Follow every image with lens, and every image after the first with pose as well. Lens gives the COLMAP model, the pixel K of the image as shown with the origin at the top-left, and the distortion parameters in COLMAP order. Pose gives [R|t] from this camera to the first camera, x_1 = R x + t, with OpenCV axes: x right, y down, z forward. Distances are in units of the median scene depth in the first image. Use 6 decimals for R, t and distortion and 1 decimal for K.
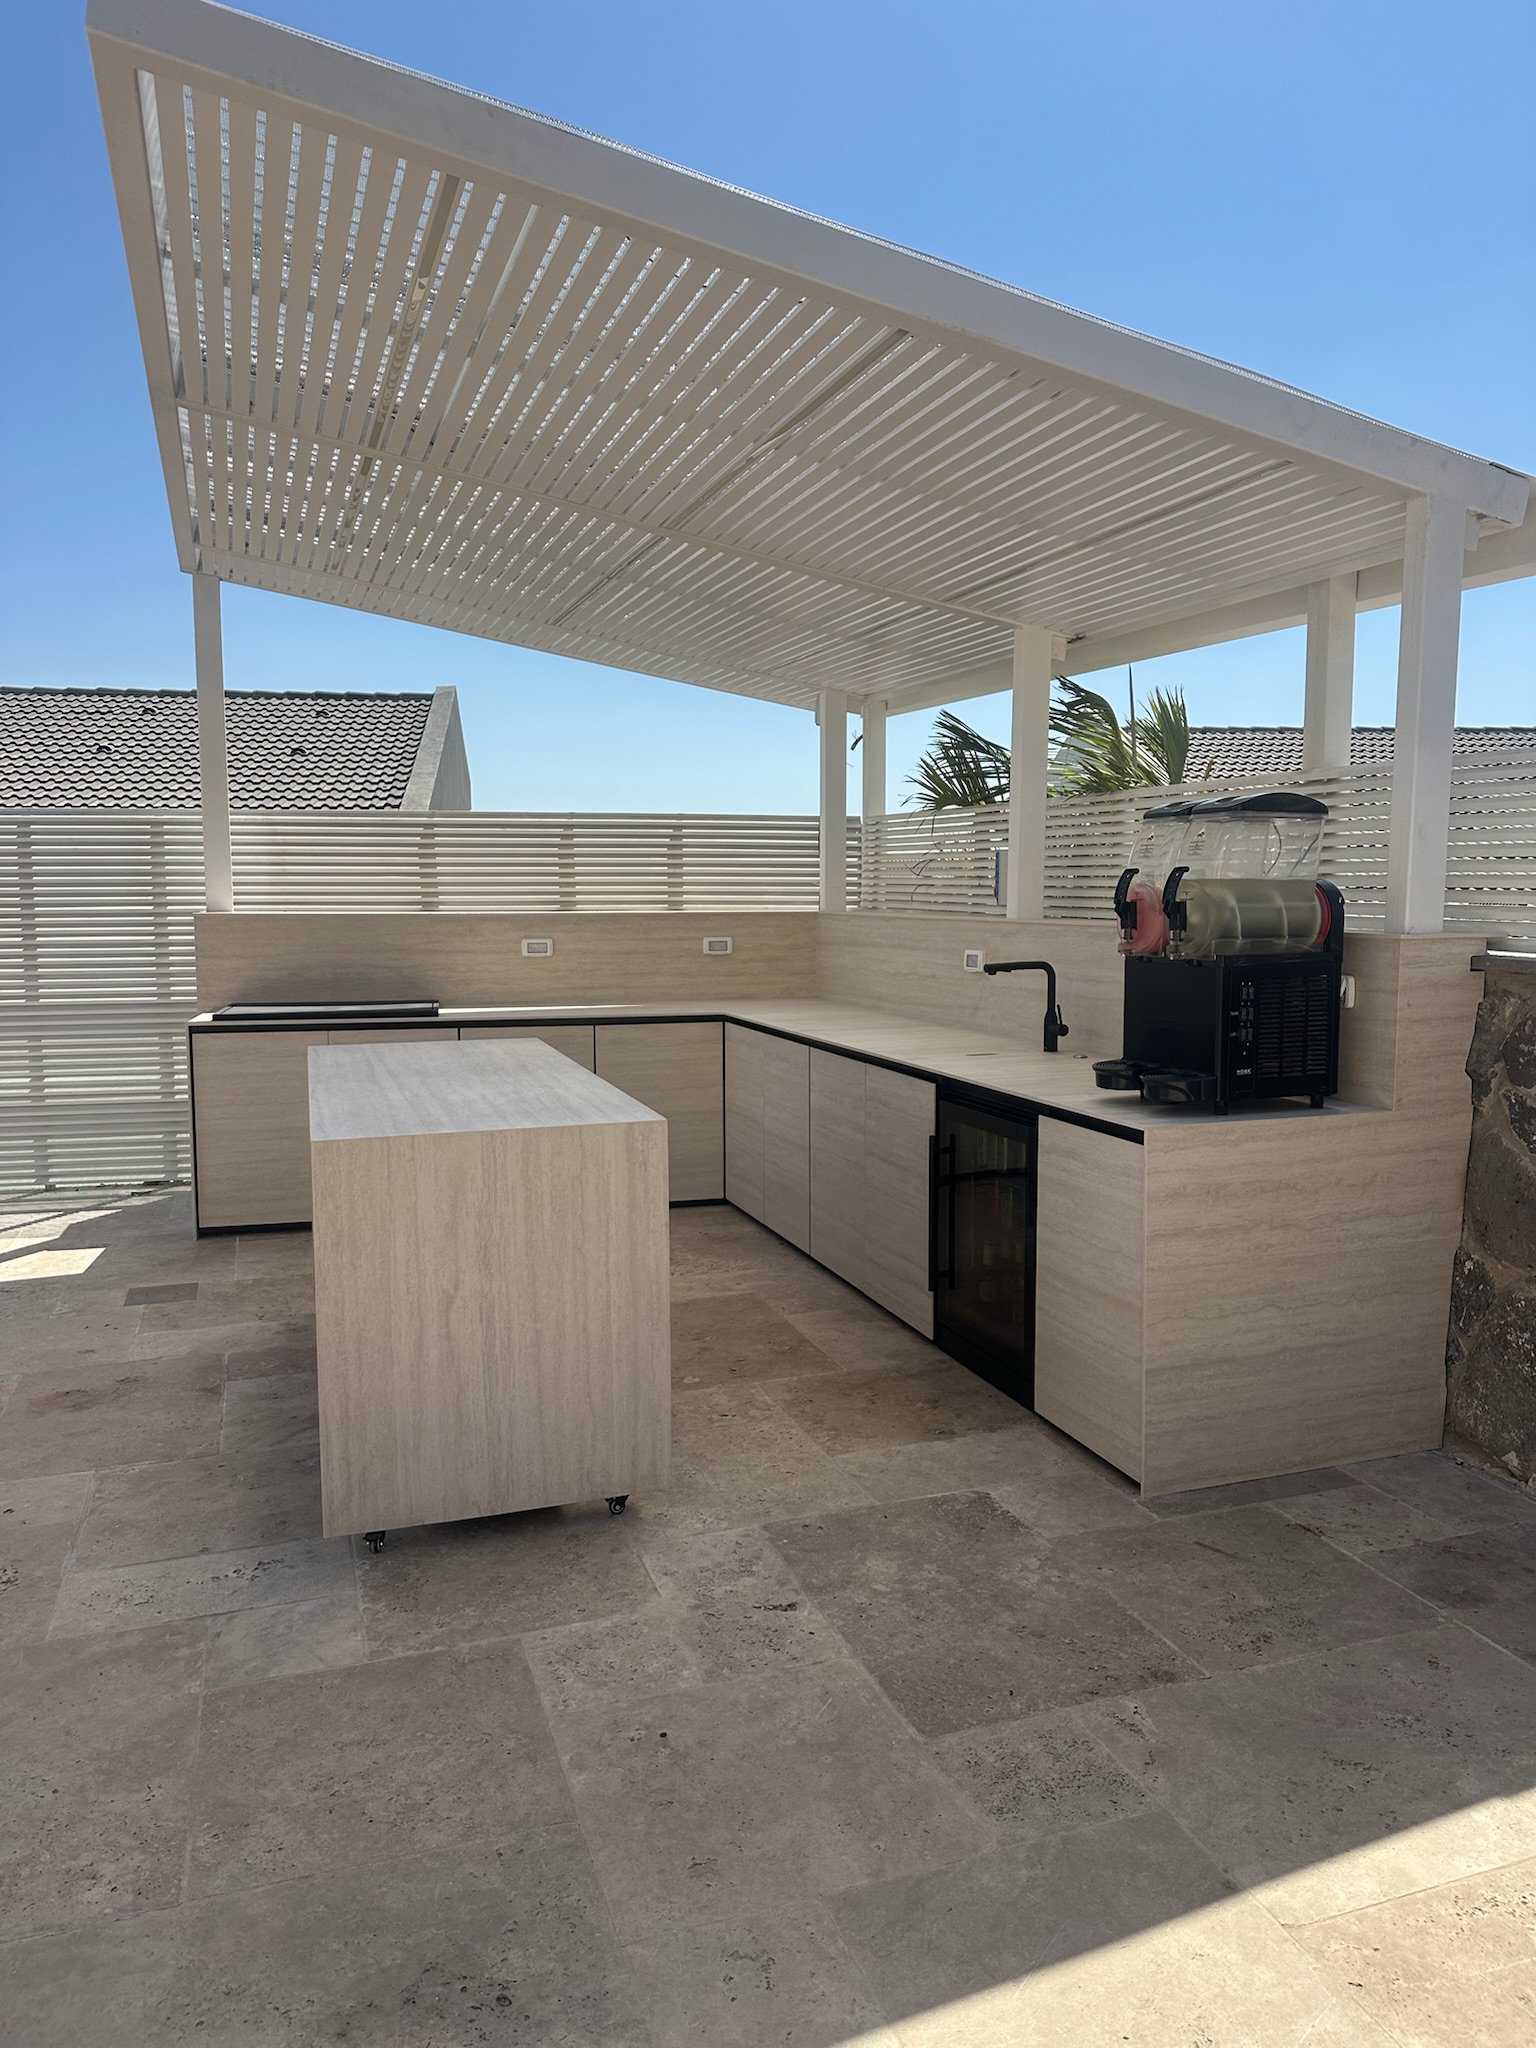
lens RADIAL K [[1428.6, 0, 768.0], [0, 1428.6, 1024.0], [0, 0, 1]] dist [0.137379, -0.237590]
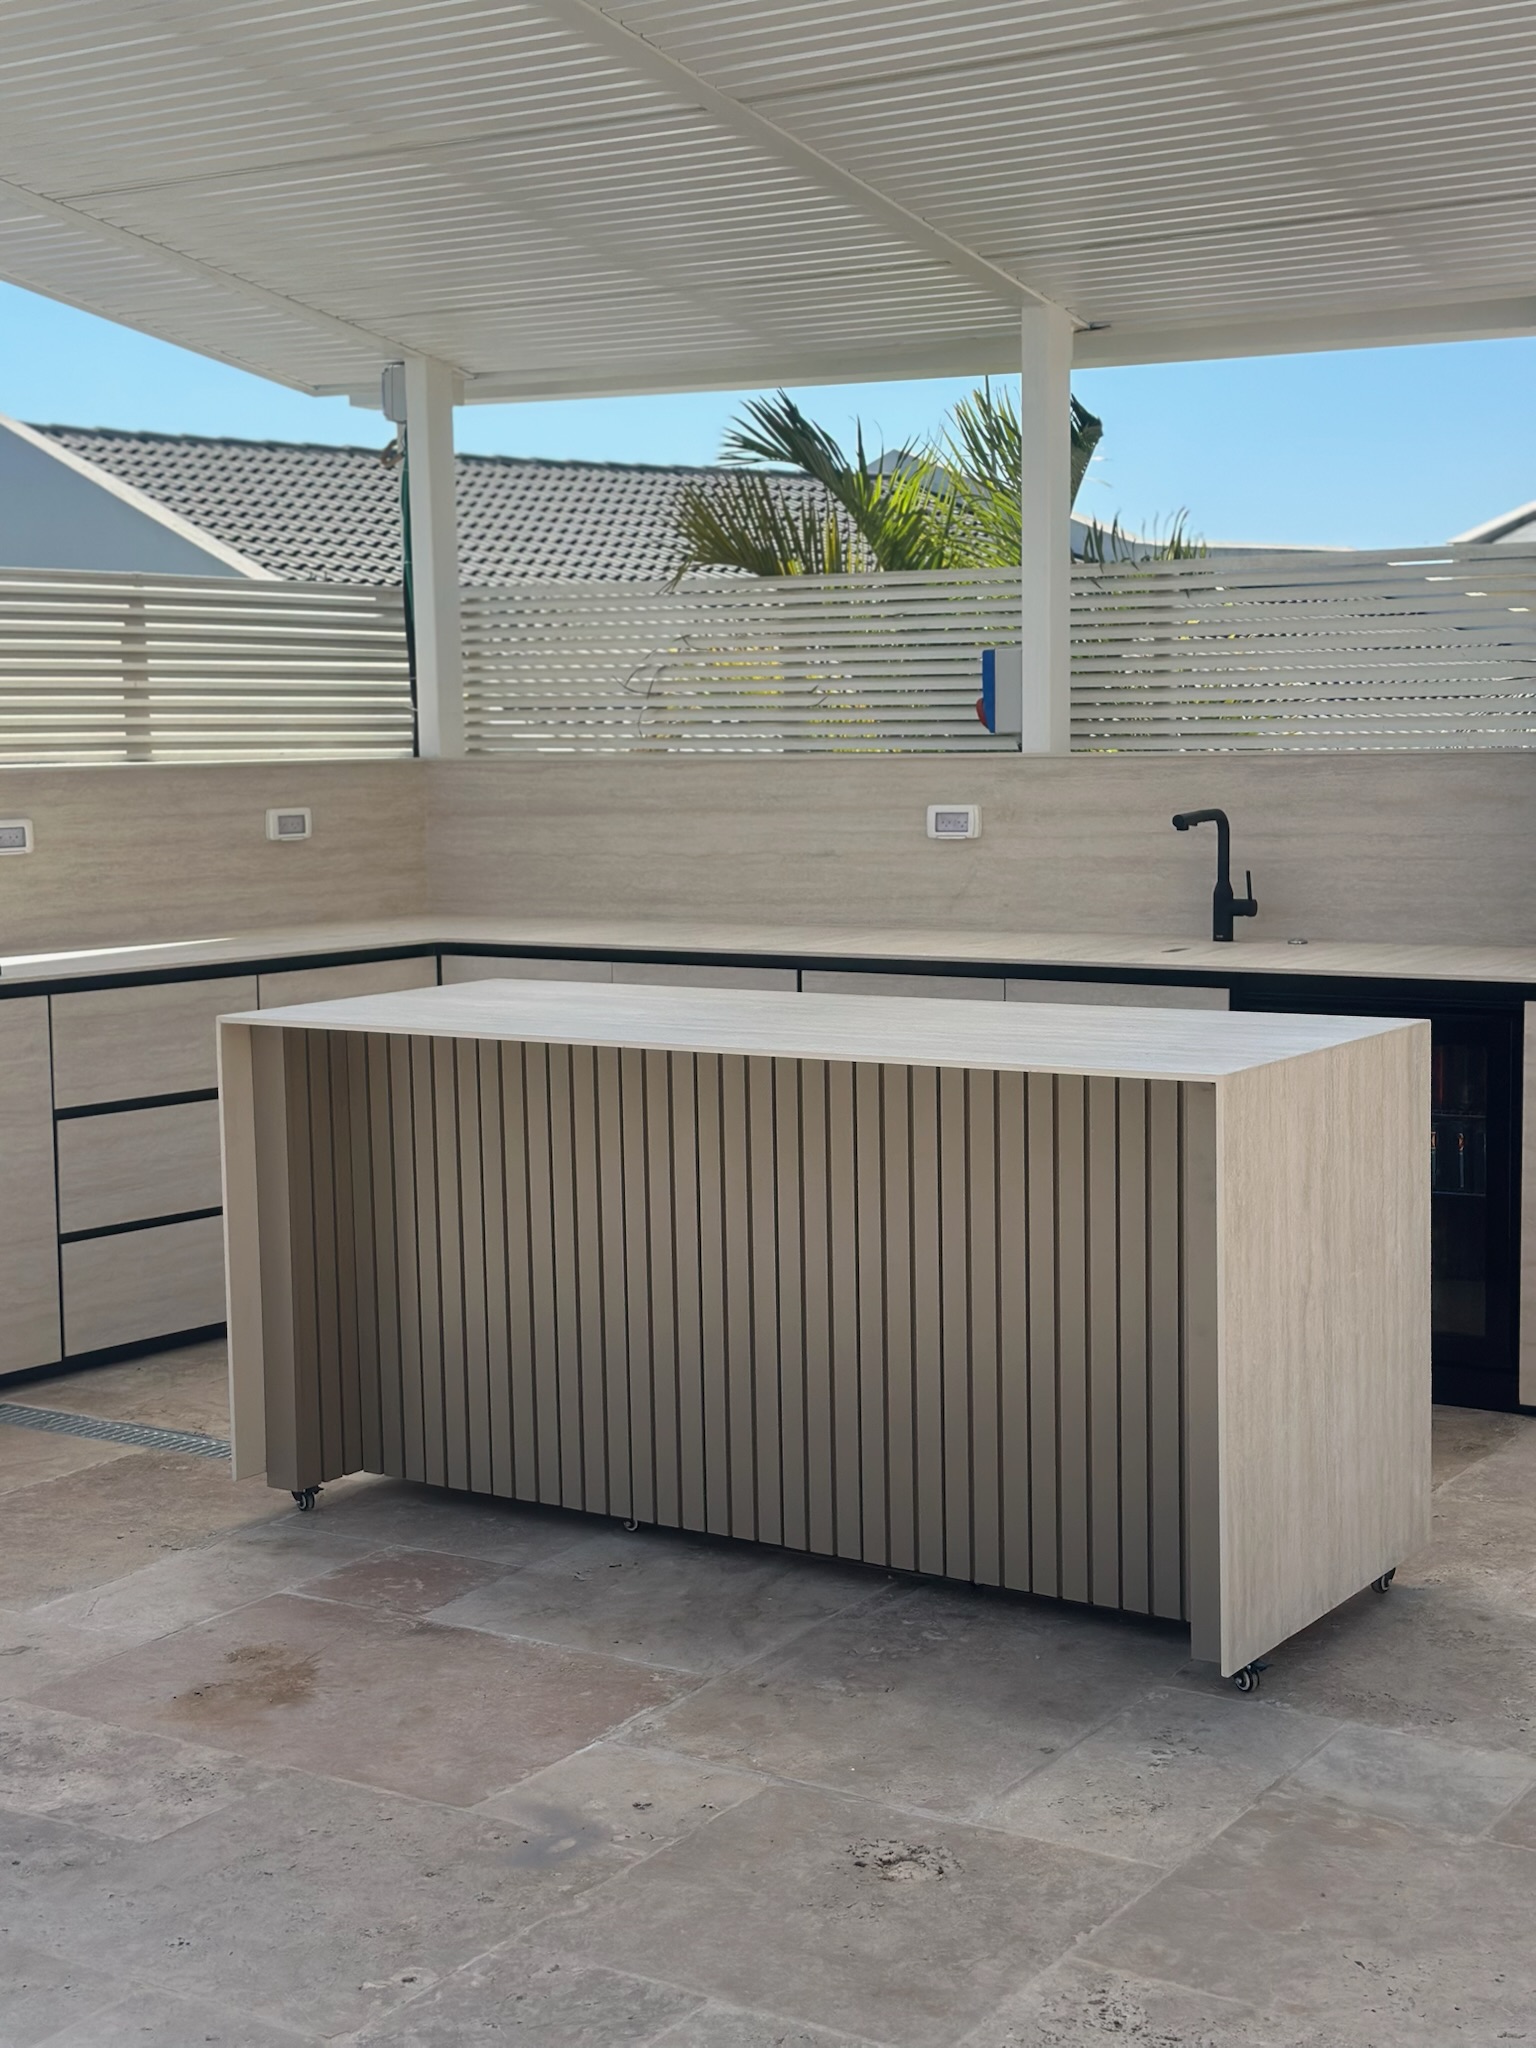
lens RADIAL K [[2840.5, 0, 795.1], [0, 2840.5, 1032.6], [0, 0, 1]] dist [0.121382, 0.028529]
pose [[0.783948, -0.078163, 0.615887, -0.776437], [0.073474, 0.996752, 0.032976, 0.002736], [-0.616464, 0.019400, 0.787144, 0.057439]]
